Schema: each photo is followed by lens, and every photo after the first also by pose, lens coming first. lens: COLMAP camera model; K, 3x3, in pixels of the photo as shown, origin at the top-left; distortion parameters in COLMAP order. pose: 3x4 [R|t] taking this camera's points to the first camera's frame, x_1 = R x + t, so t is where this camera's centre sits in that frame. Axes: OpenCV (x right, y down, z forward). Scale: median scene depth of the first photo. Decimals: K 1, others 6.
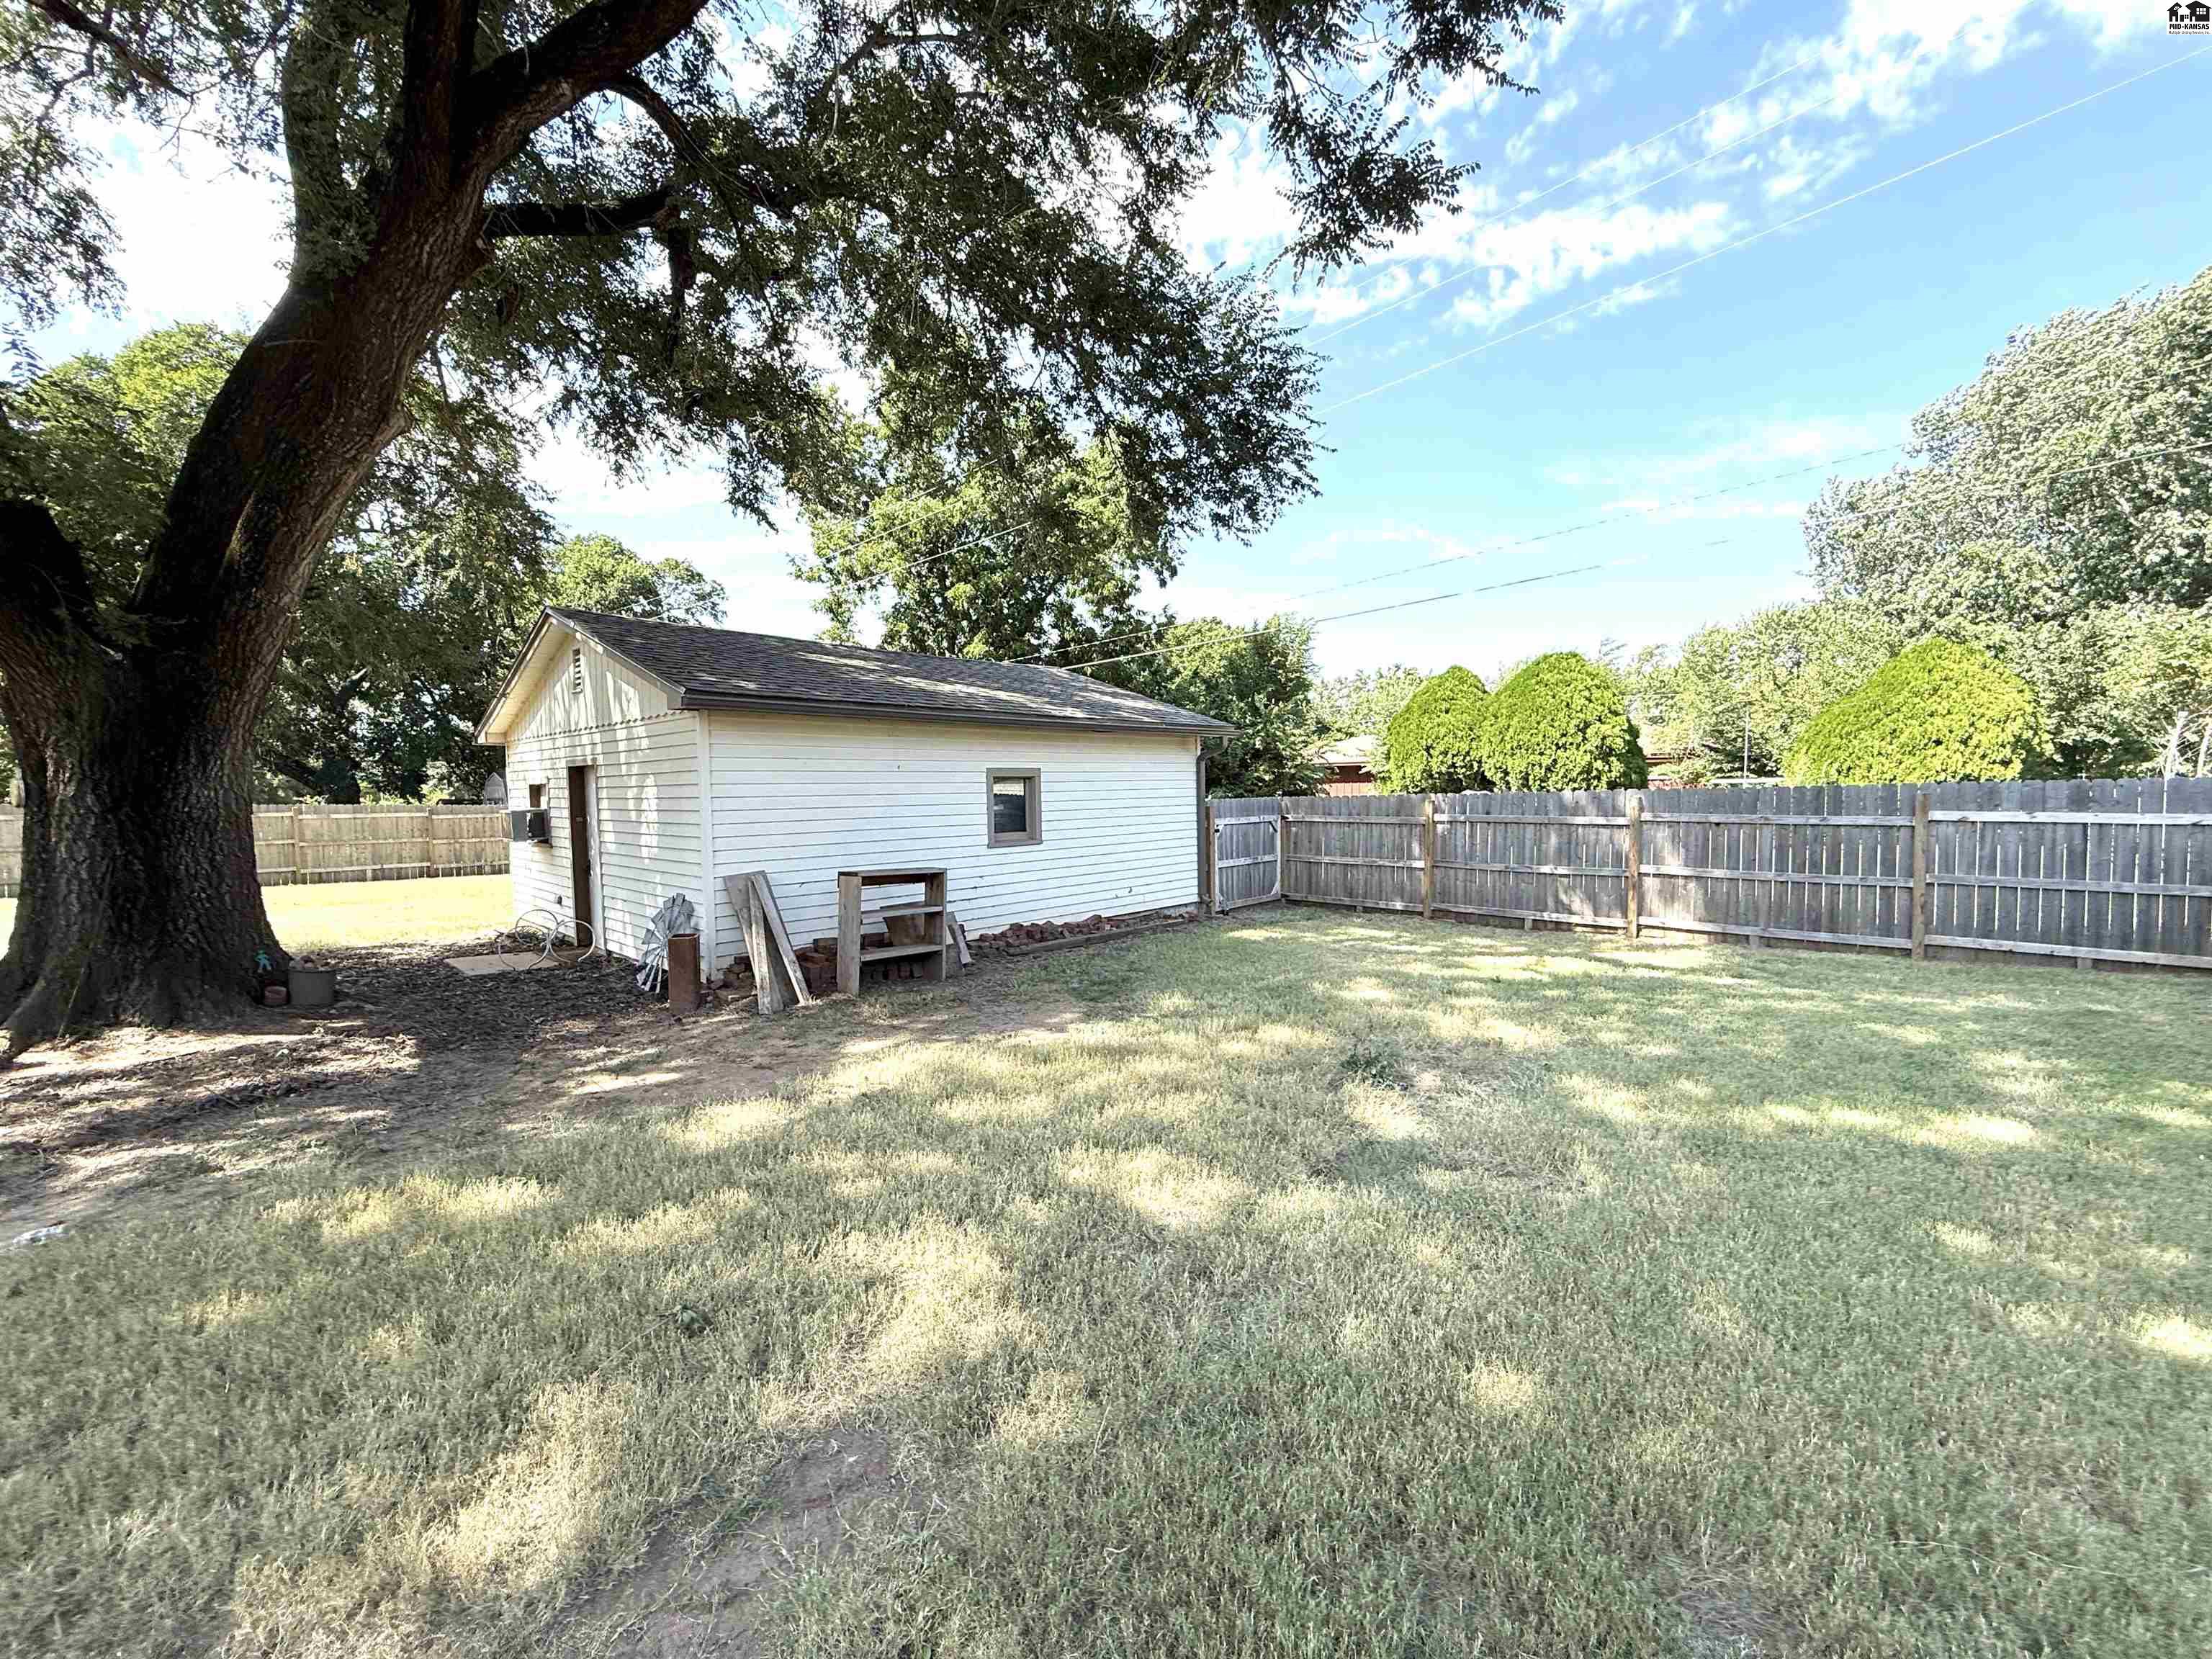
lens RADIAL K [[878.0, 0, 1109.1], [0, 878.0, 825.5], [0, 0, 1]] dist [0.000126, -0.000505]
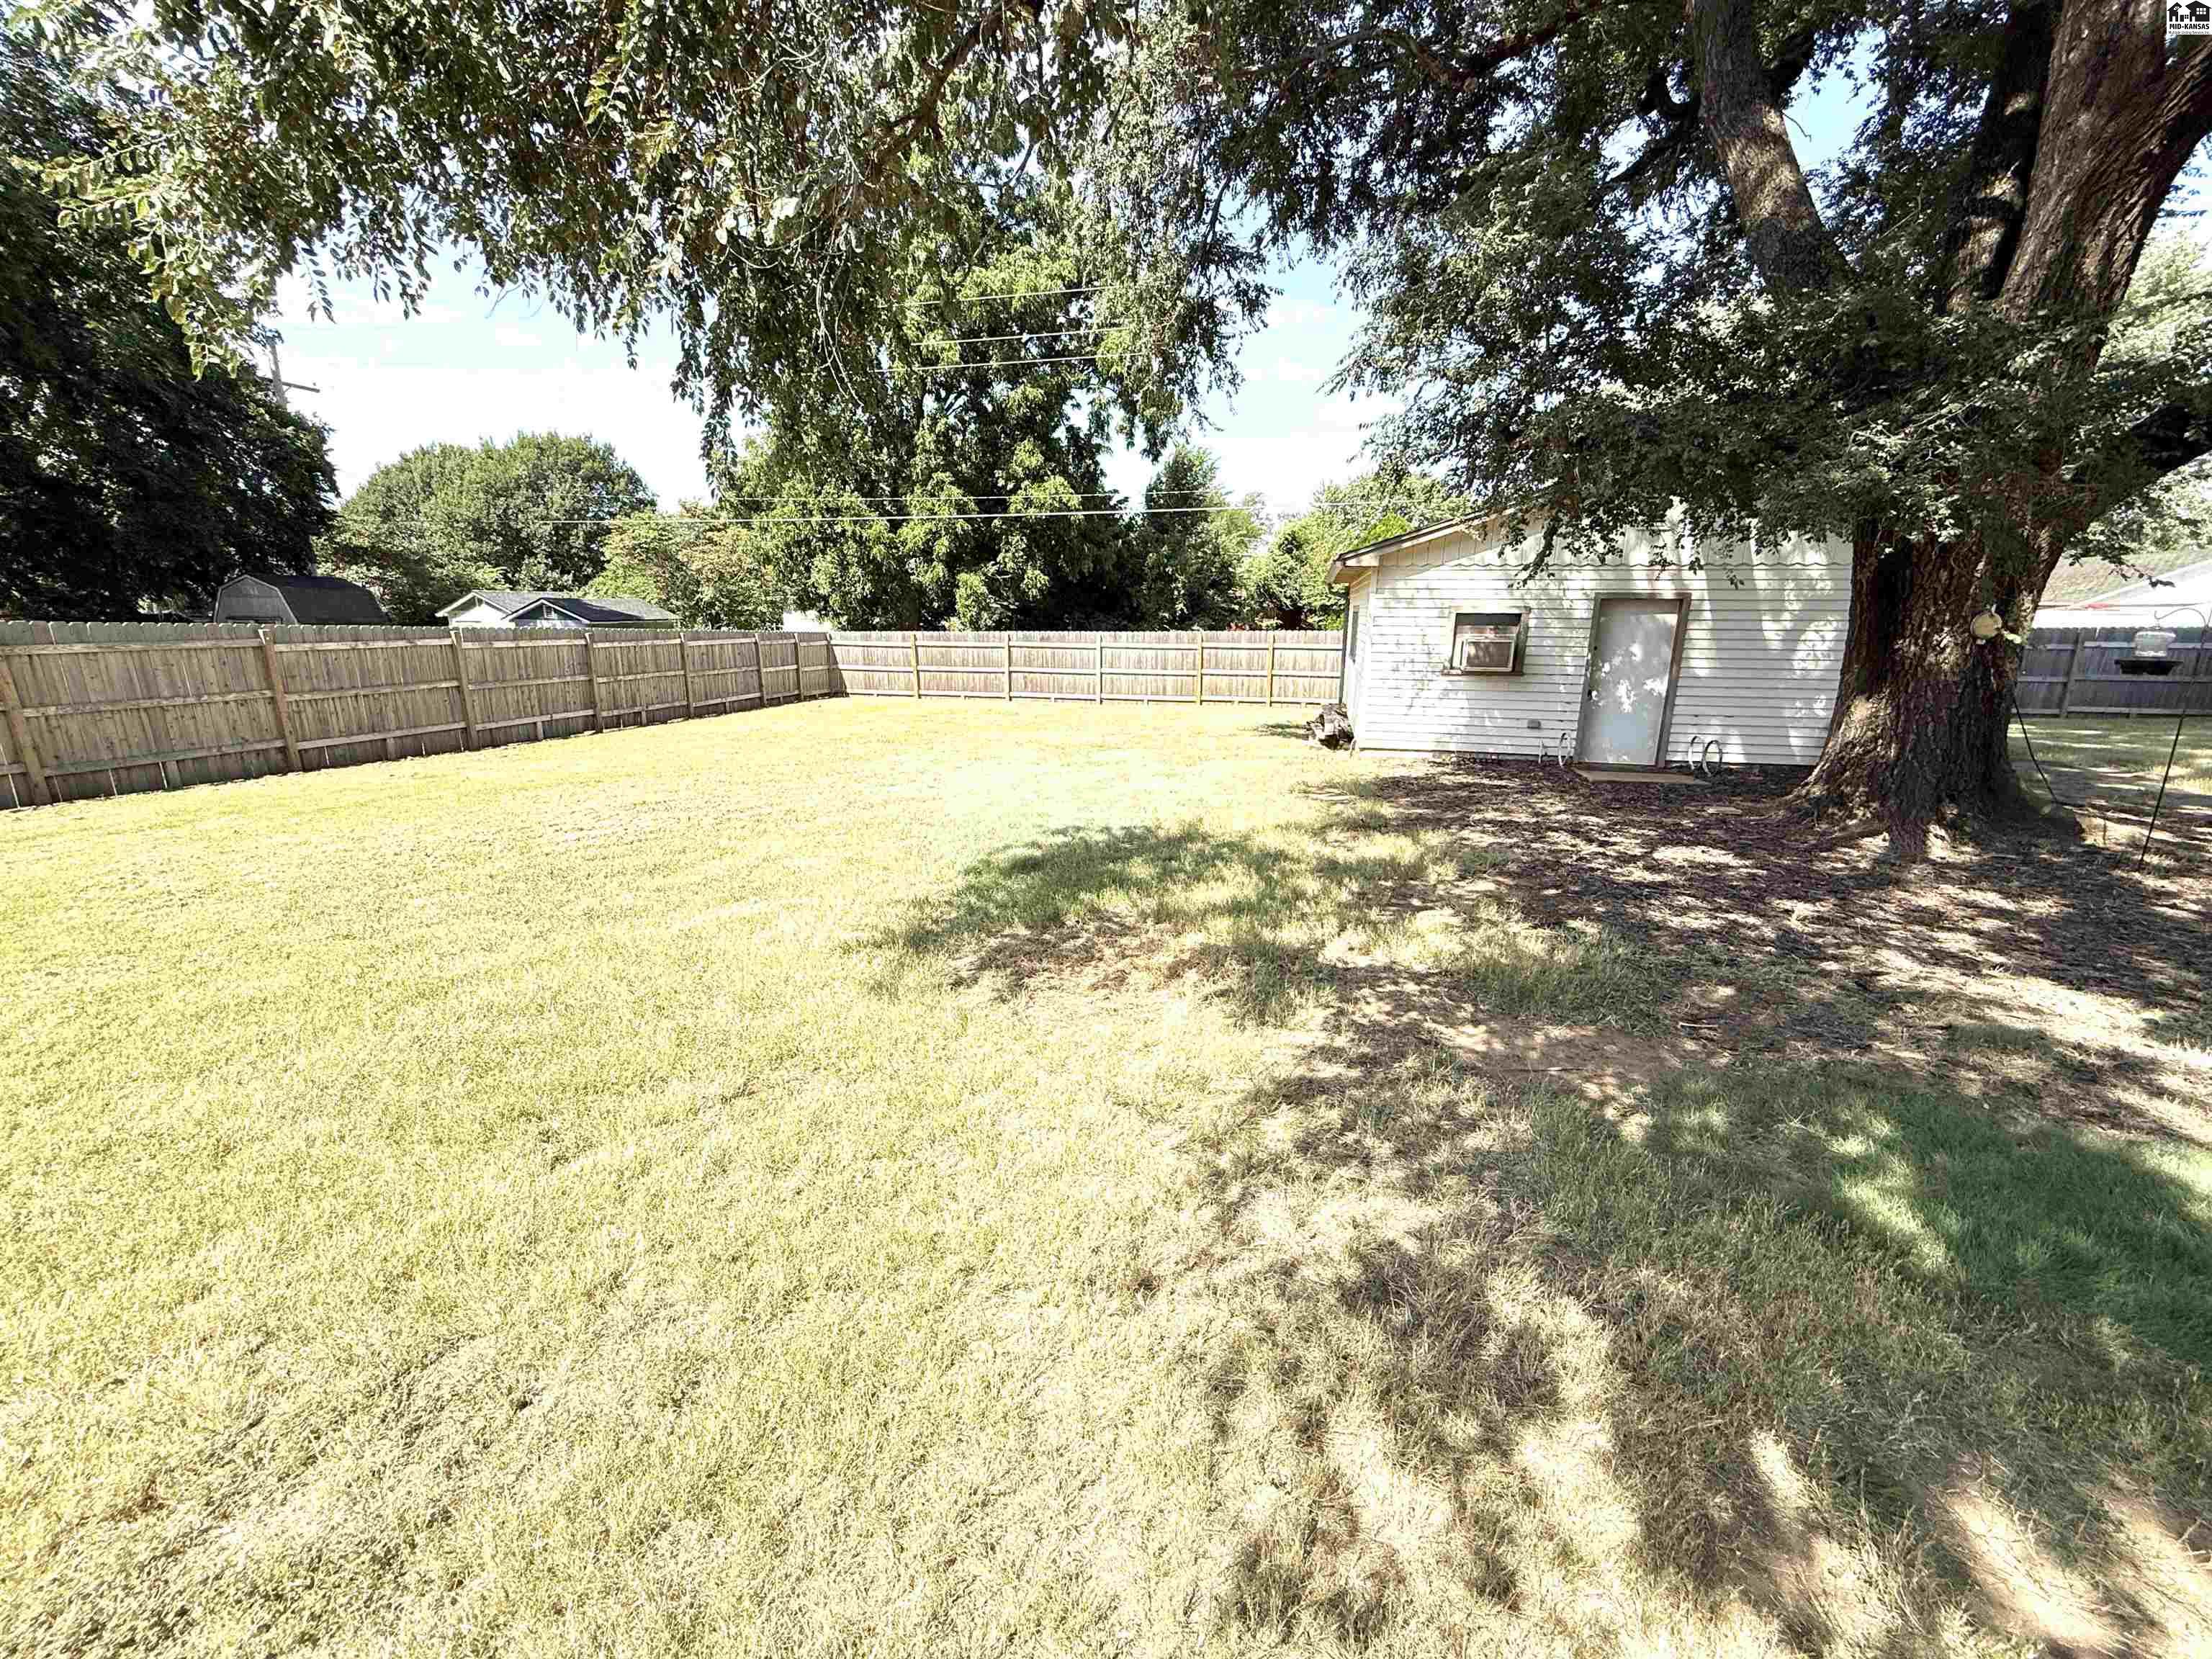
lens RADIAL K [[878.0, 0, 1109.1], [0, 878.0, 825.5], [0, 0, 1]] dist [0.000126, -0.000505]
pose [[0.861844, -0.103258, 0.496551, -0.764055], [0.005235, 0.980814, 0.194875, -0.003398], [-0.507147, -0.165352, 0.845849, 0.150341]]
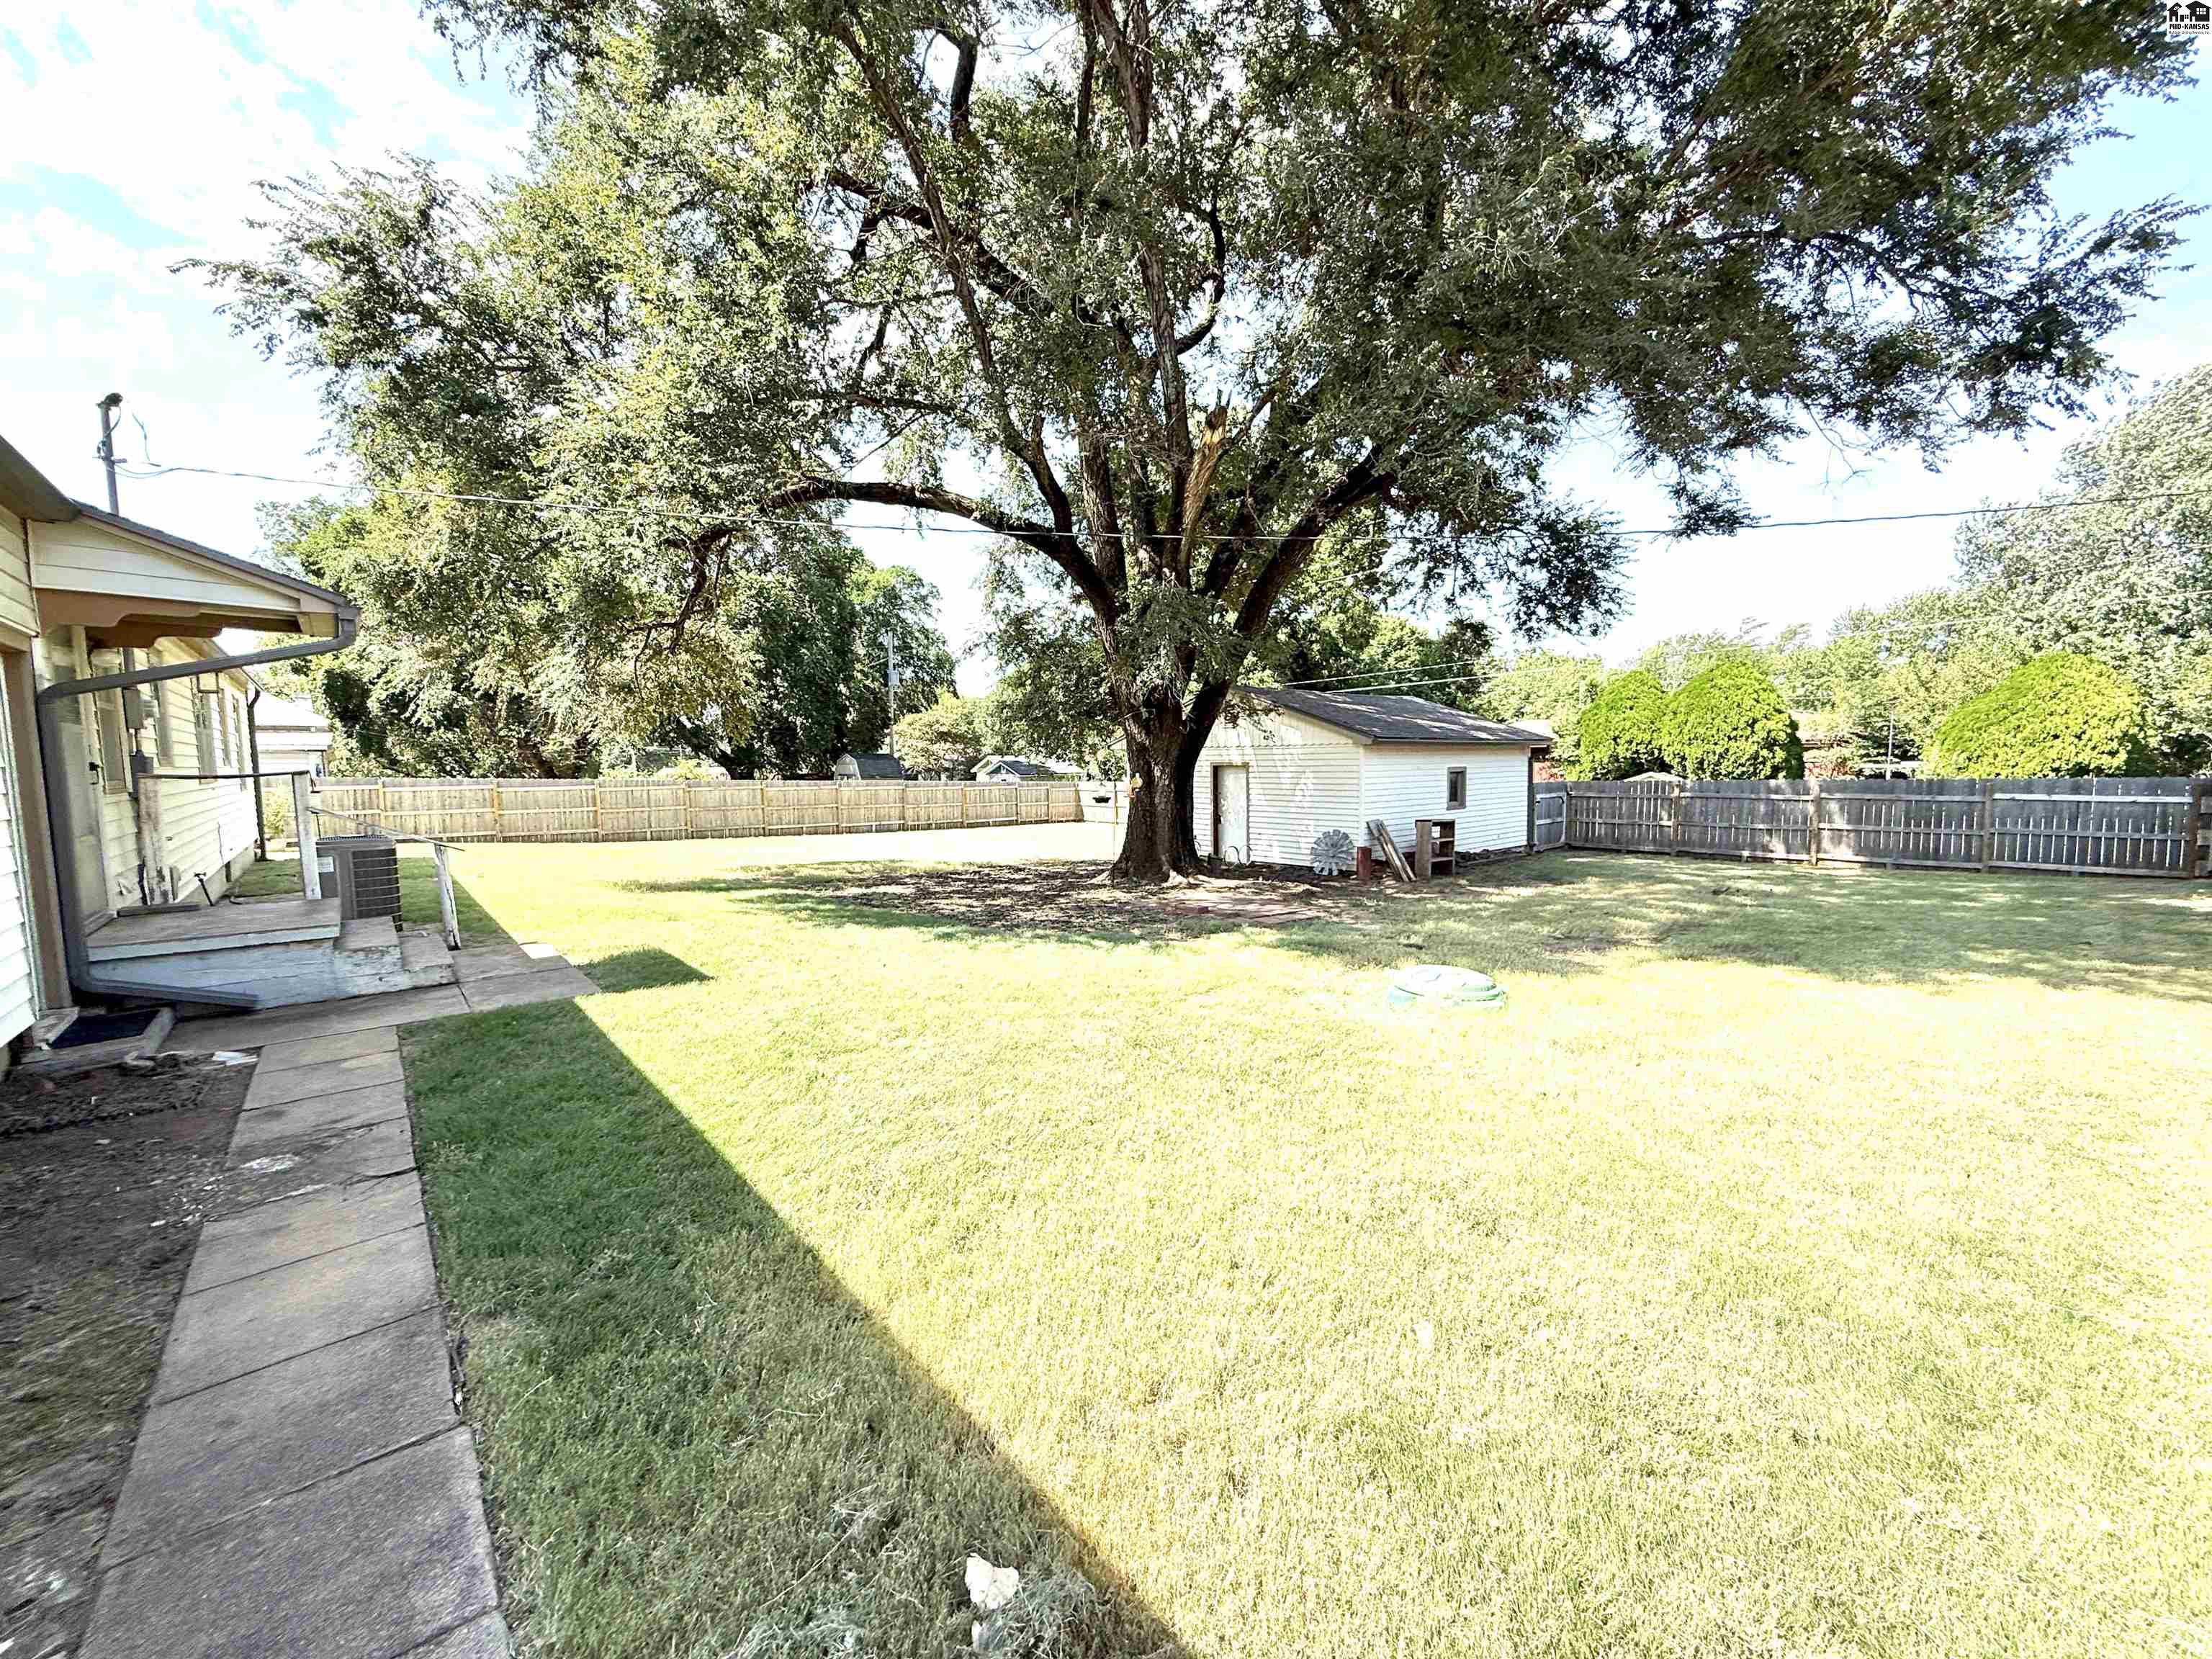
lens RADIAL K [[880.5, 0, 1106.0], [0, 880.5, 829.5], [0, 0, 1]] dist [0.000468, -0.000448]
pose [[0.994978, 0.010021, -0.099587, -0.289614], [-0.006425, 0.999318, 0.036371, 0.001519], [0.099884, -0.035548, 0.994364, -0.404324]]
